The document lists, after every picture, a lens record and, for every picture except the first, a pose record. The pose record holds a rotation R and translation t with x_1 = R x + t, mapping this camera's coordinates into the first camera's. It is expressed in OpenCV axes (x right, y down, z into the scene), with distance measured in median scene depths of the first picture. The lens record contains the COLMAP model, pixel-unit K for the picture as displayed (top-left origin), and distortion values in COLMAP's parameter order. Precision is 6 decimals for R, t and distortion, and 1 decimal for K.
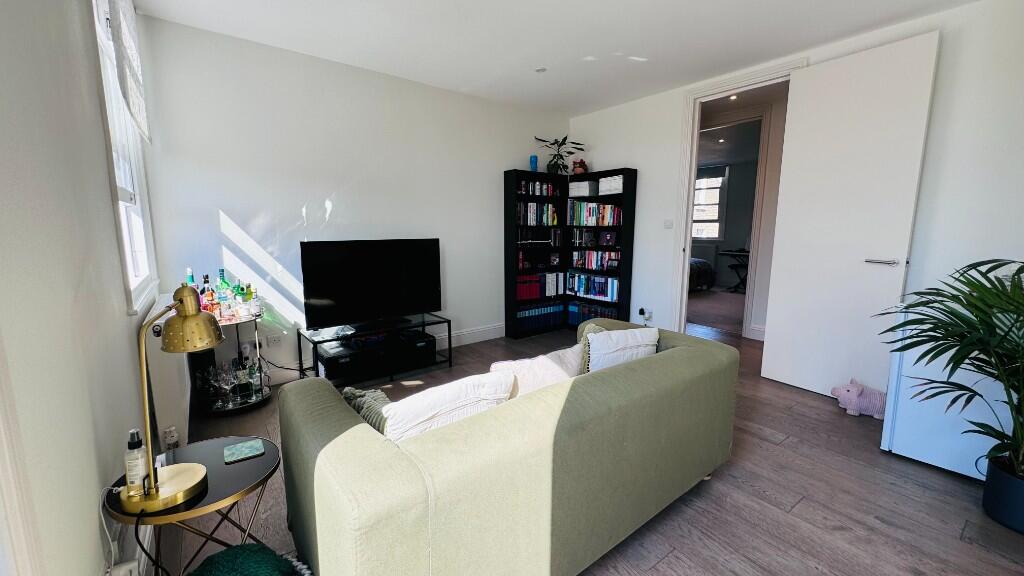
lens RADIAL K [[408.4, 0, 510.2], [0, 408.4, 287.5], [0, 0, 1]] dist [-0.001869, 0.000004]
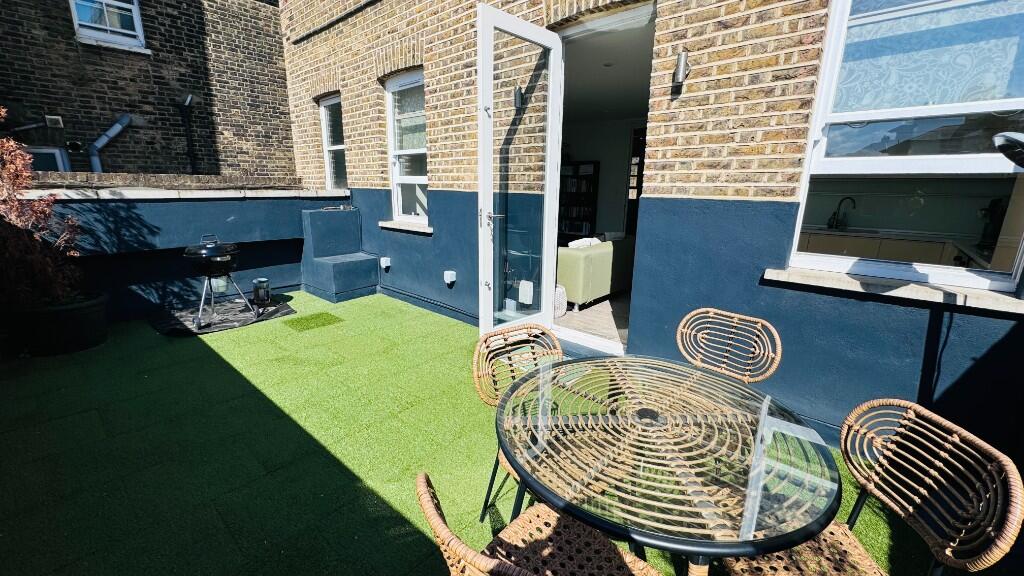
lens RADIAL K [[415.0, 0, 513.4], [0, 415.0, 284.6], [0, 0, 1]] dist [0.000526, 0.000340]
pose [[0.981053, -0.032360, 0.191017, -0.434626], [0.015776, 0.996021, 0.087709, 0.089451], [-0.193095, -0.083033, 0.977660, -0.770735]]
